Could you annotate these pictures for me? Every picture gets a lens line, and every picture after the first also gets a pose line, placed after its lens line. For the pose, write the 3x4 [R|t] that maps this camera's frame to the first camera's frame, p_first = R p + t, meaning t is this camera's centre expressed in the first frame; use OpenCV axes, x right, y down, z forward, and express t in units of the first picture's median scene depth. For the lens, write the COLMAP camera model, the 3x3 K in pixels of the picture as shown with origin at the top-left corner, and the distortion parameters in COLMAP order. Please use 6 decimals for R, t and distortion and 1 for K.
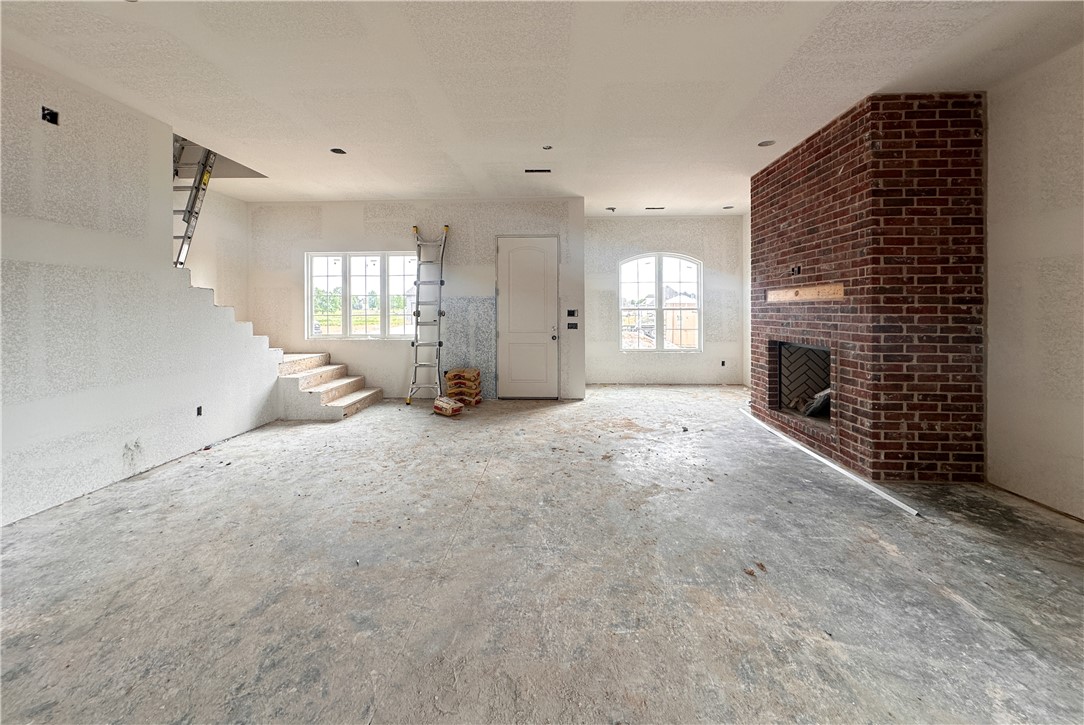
lens RADIAL K [[434.1, 0, 541.7], [0, 434.1, 312.0], [0, 0, 1]] dist [-0.000117, -0.000029]
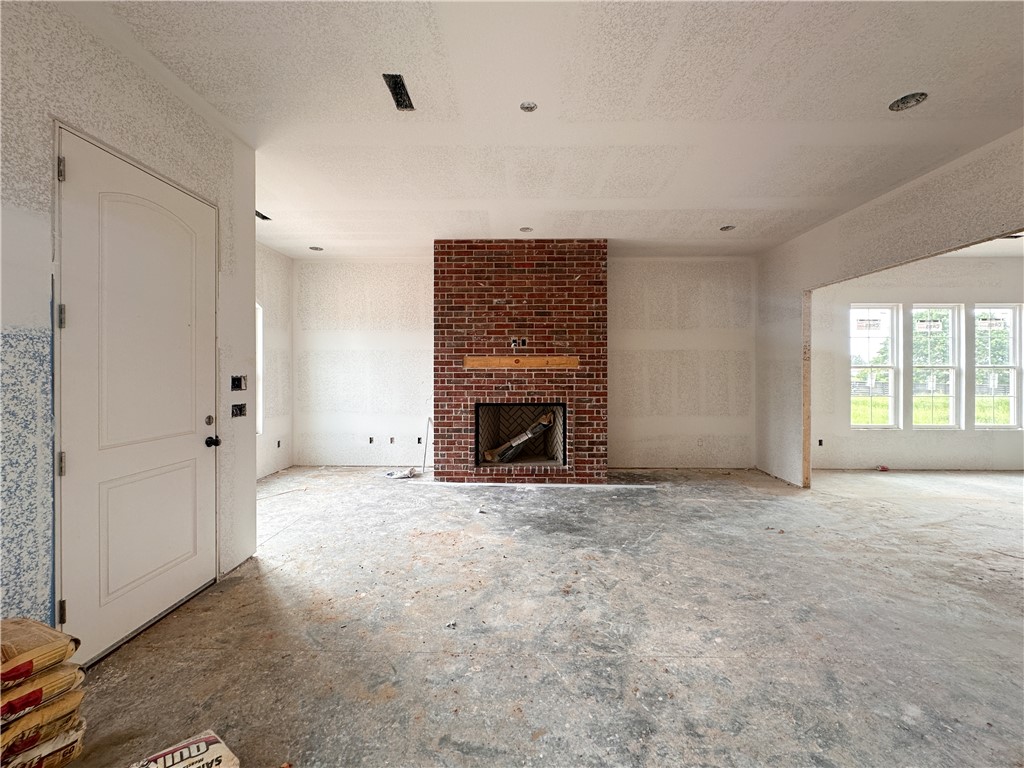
lens RADIAL K [[415.0, 0, 512.3], [0, 415.0, 372.2], [0, 0, 1]] dist [-0.000415, -0.000020]
pose [[-0.015050, 0.002743, 0.999883, -0.611886], [0.003091, 0.999992, -0.002696, -0.011170], [-0.999882, 0.003050, -0.015058, 1.130324]]
